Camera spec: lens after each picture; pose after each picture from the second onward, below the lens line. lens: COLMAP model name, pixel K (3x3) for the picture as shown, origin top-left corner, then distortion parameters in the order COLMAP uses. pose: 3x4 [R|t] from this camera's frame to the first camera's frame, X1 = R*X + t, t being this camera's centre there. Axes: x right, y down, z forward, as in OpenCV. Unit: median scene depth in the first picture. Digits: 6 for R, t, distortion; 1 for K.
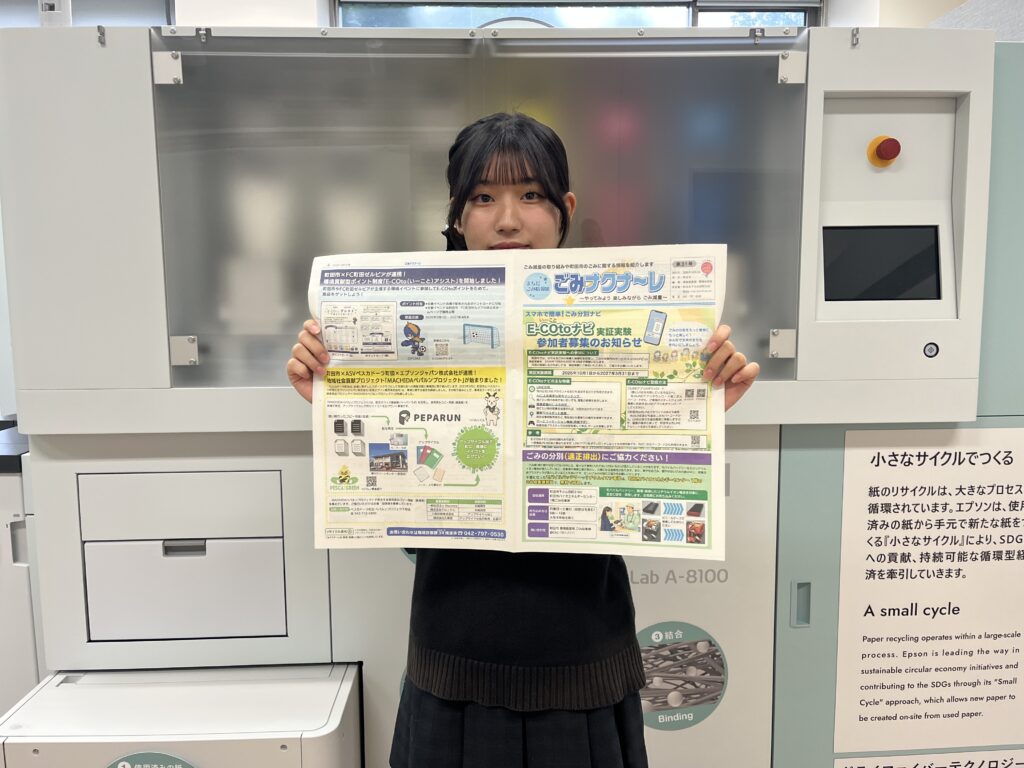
lens RADIAL K [[777.5, 0, 512.6], [0, 777.5, 391.8], [0, 0, 1]] dist [0.034858, -0.019785]
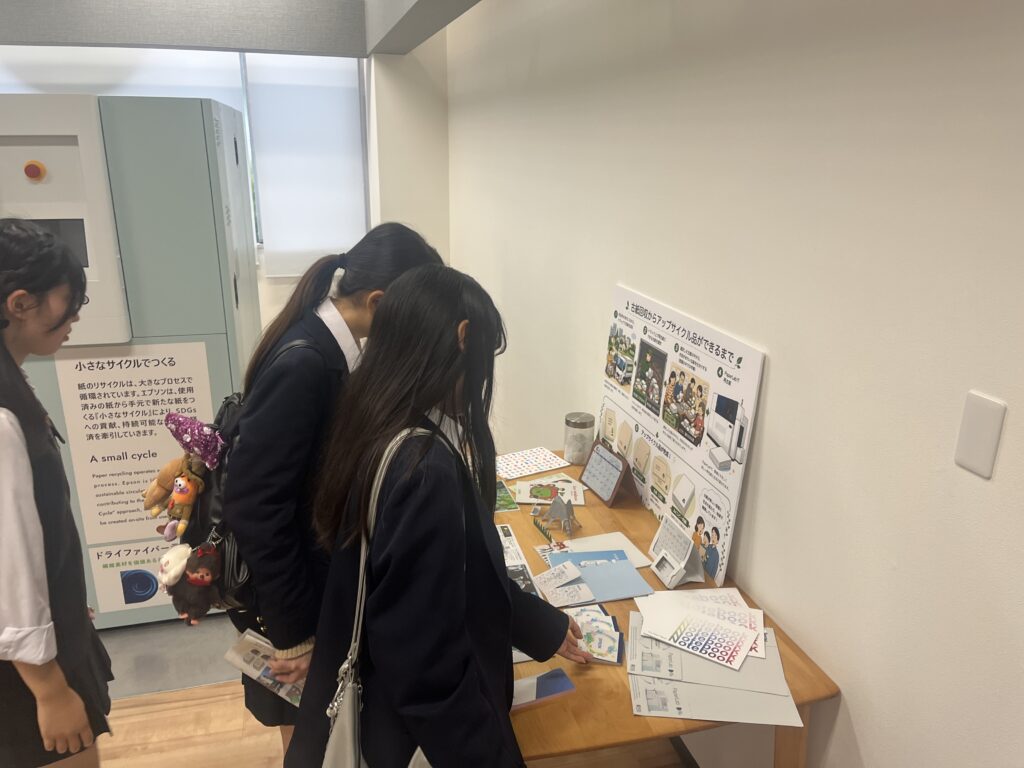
lens RADIAL K [[777.5, 0, 515.2], [0, 777.5, 388.1], [0, 0, 1]] dist [0.034858, -0.019785]
pose [[0.978572, -0.046637, 0.200555, 0.990973], [0.009443, 0.983152, 0.182545, -0.148890], [-0.205690, -0.176740, 0.962525, -0.700736]]
